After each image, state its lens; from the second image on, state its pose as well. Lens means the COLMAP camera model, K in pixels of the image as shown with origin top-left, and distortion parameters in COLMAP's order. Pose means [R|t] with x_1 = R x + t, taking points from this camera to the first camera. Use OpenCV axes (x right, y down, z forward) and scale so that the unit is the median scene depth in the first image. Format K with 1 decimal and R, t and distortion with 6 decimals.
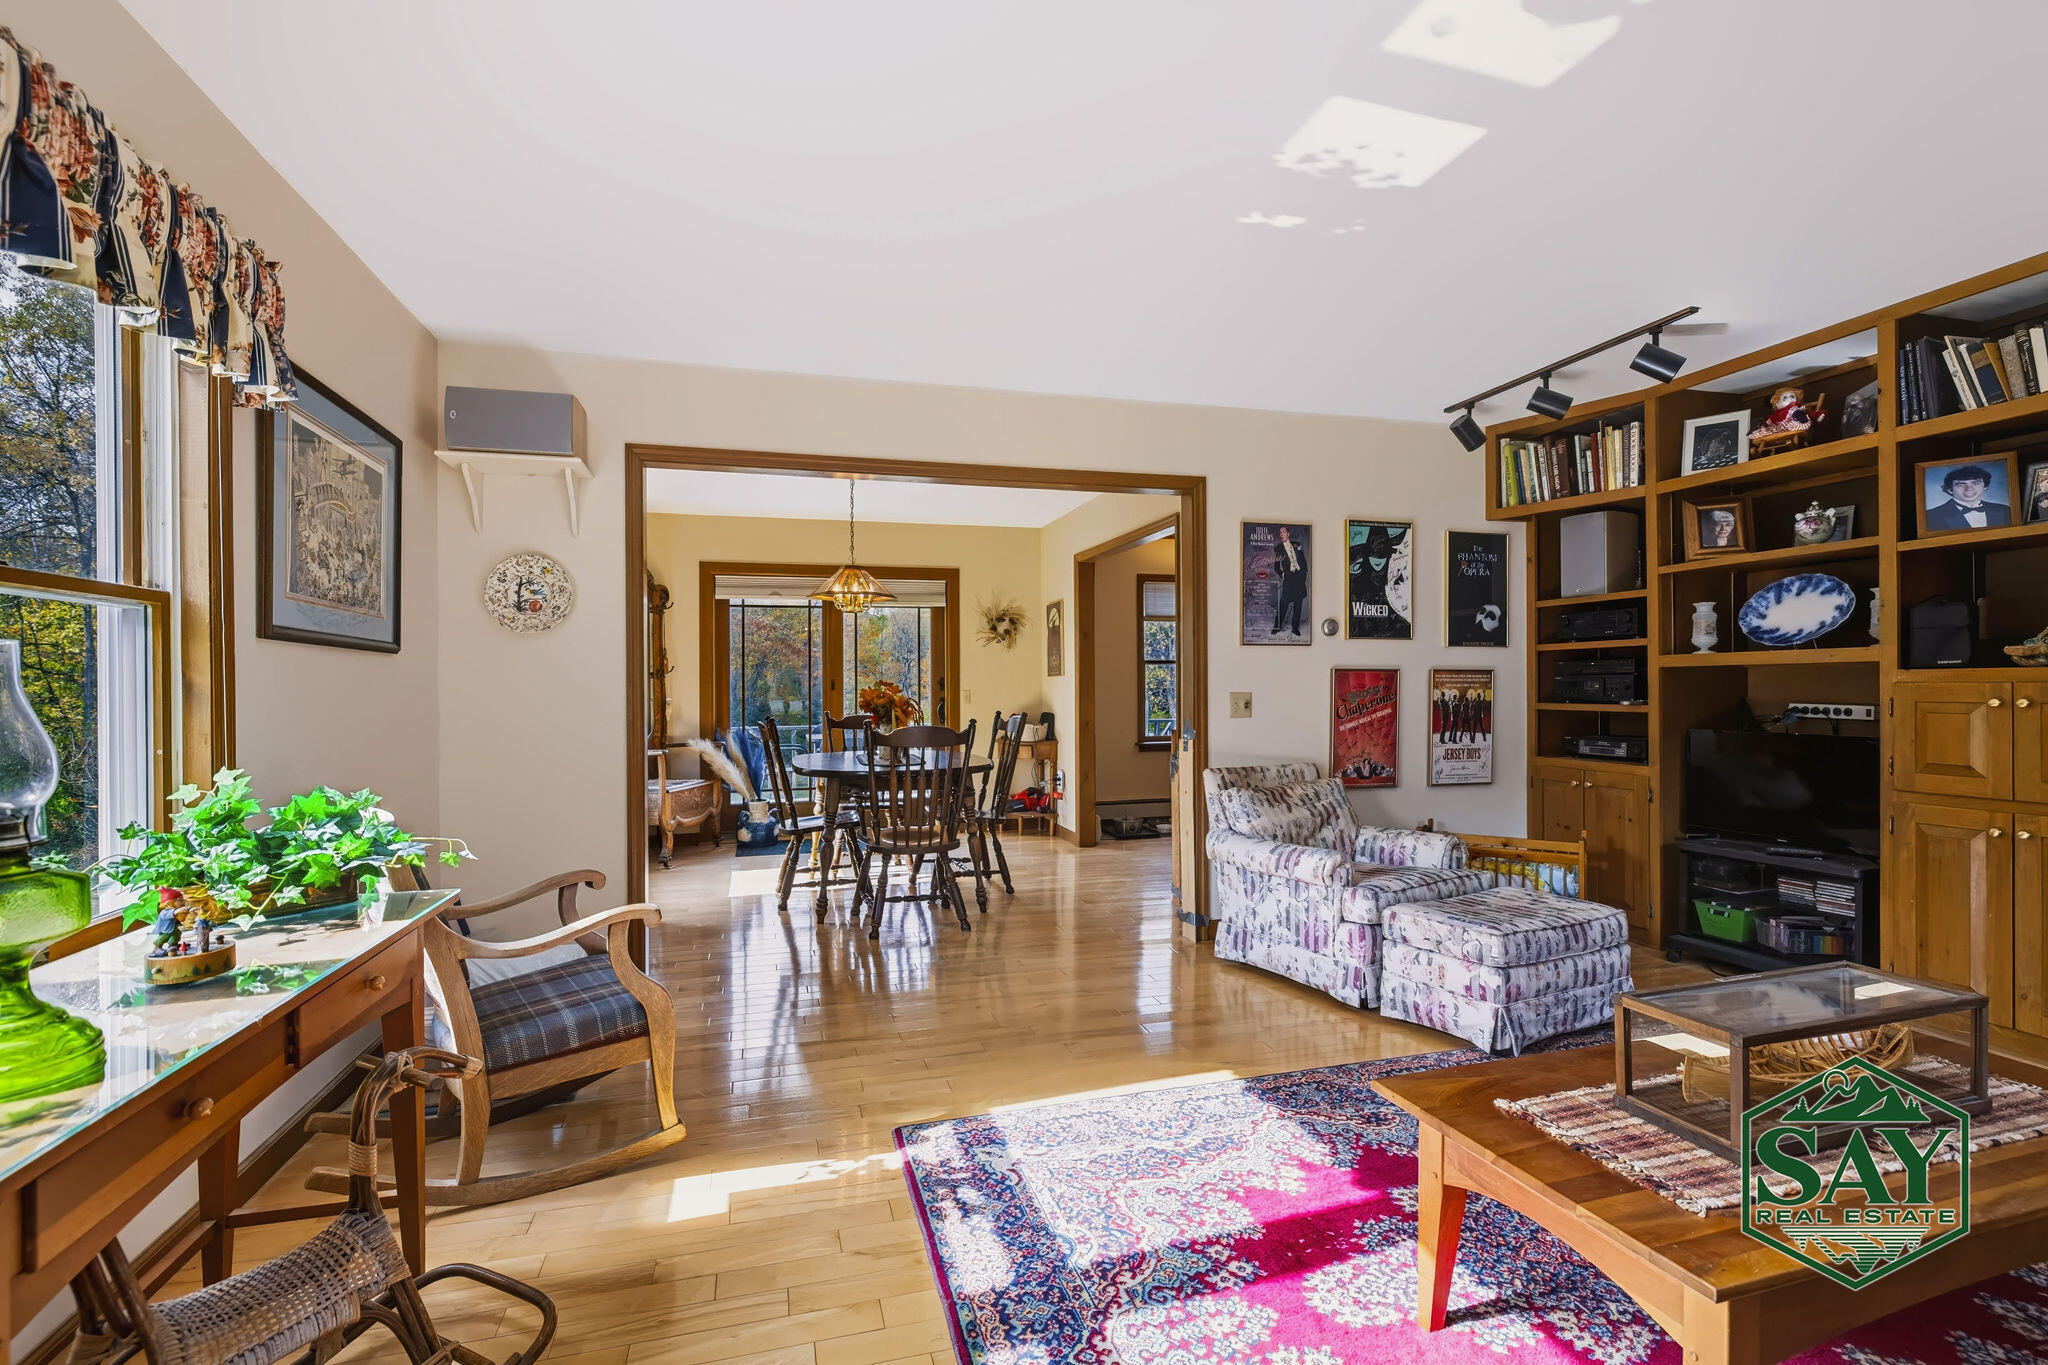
lens RADIAL K [[939.4, 0, 1022.1], [0, 939.4, 689.9], [0, 0, 1]] dist [-0.003721, 0.001135]
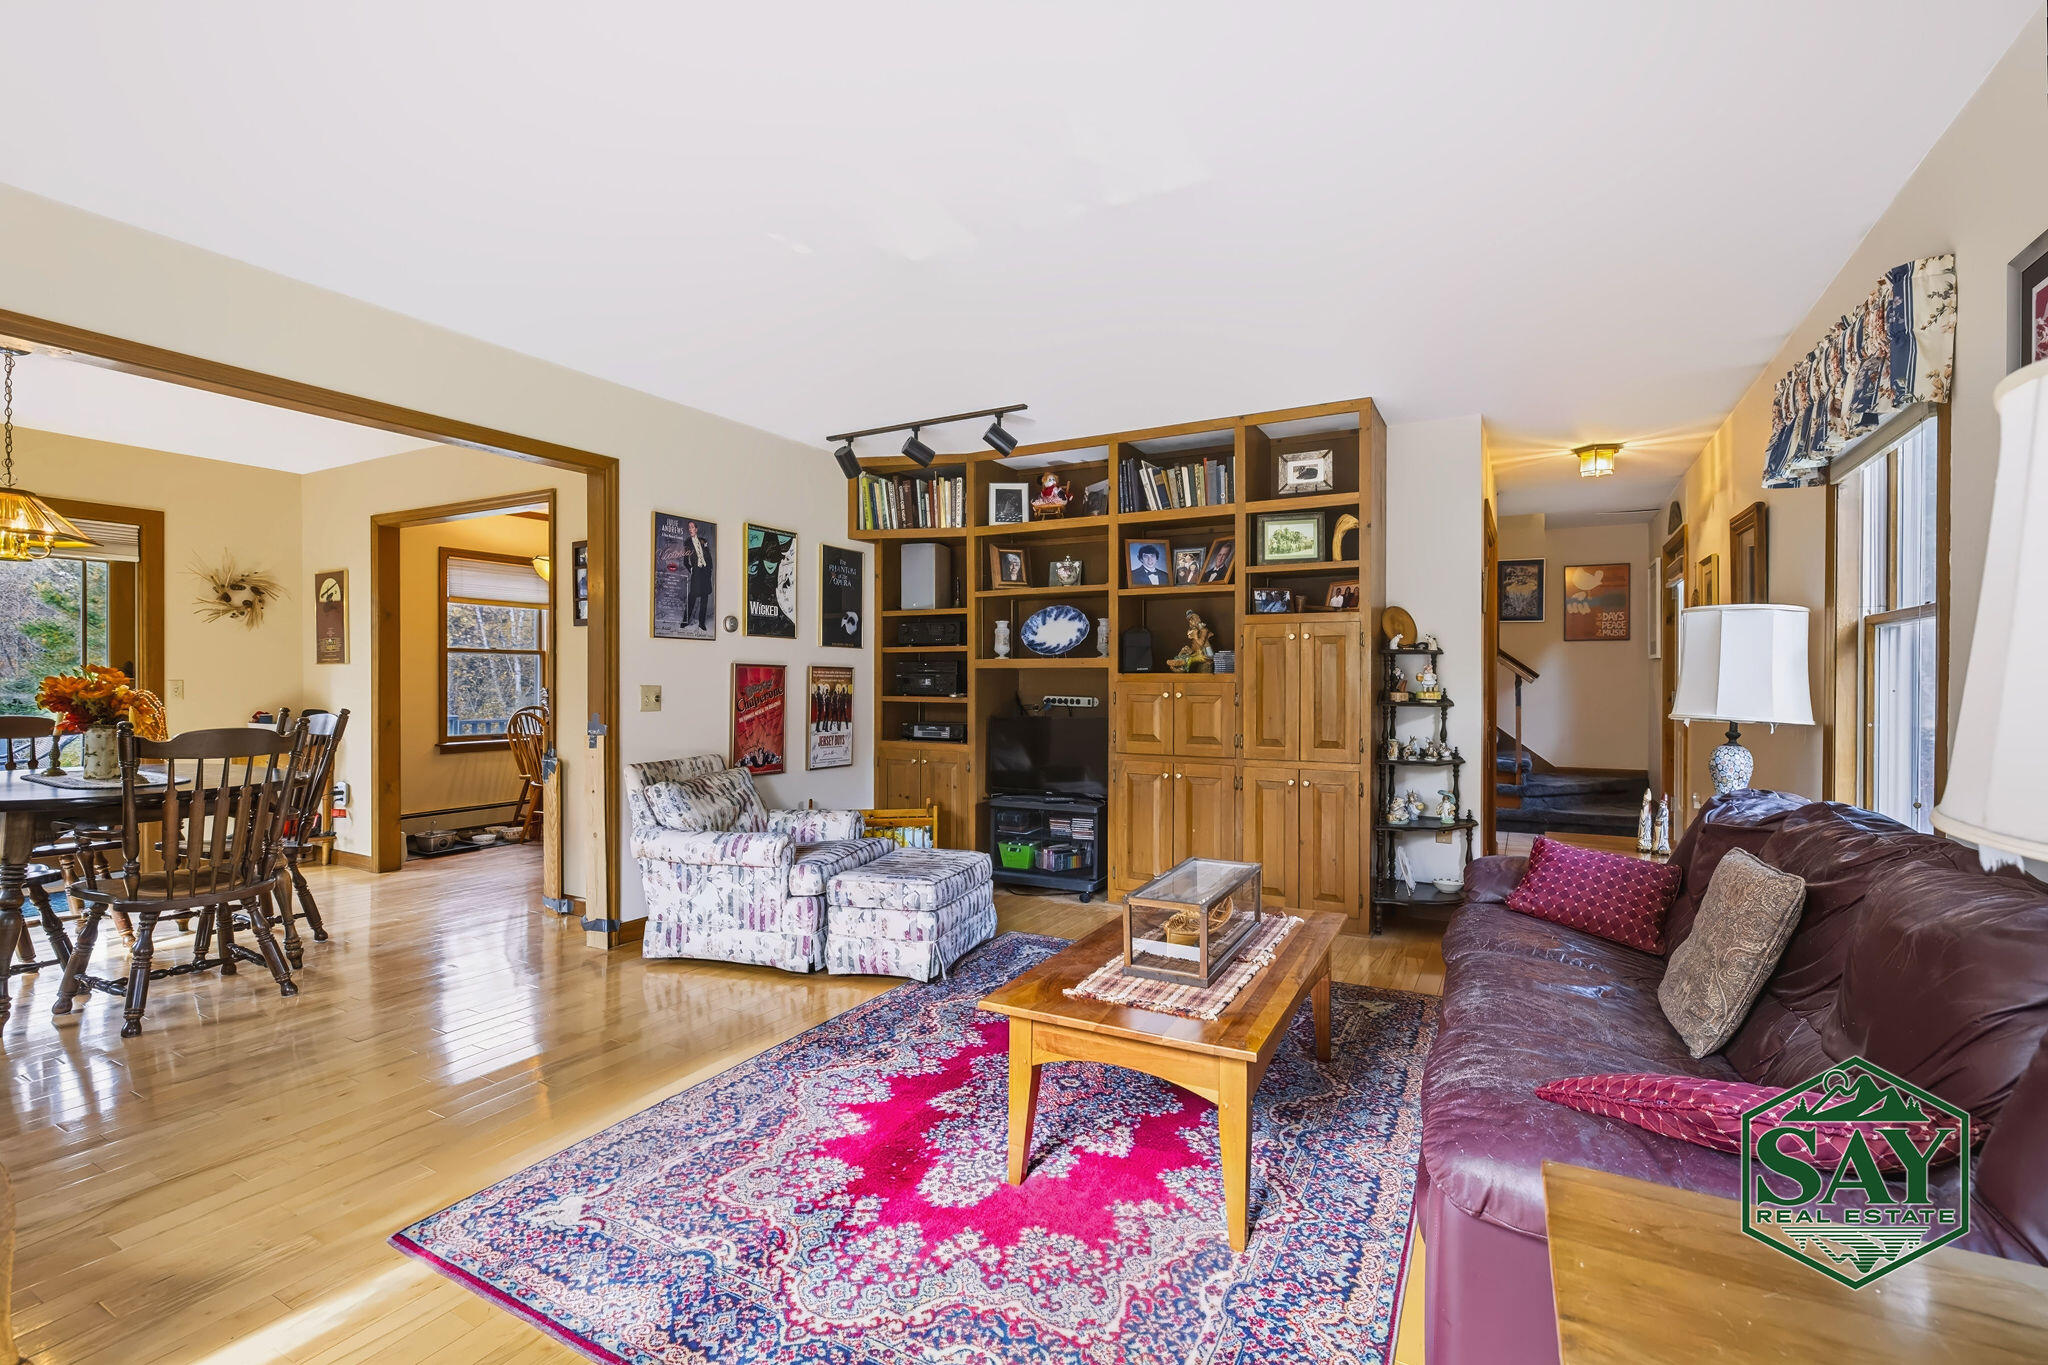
lens RADIAL K [[939.4, 0, 1010.0], [0, 939.4, 685.7], [0, 0, 1]] dist [-0.003721, 0.001135]
pose [[0.693208, 0.006188, 0.720711, -0.248200], [-0.007281, 0.999972, -0.001582, 0.001747], [-0.720701, -0.004151, 0.693234, 0.060176]]
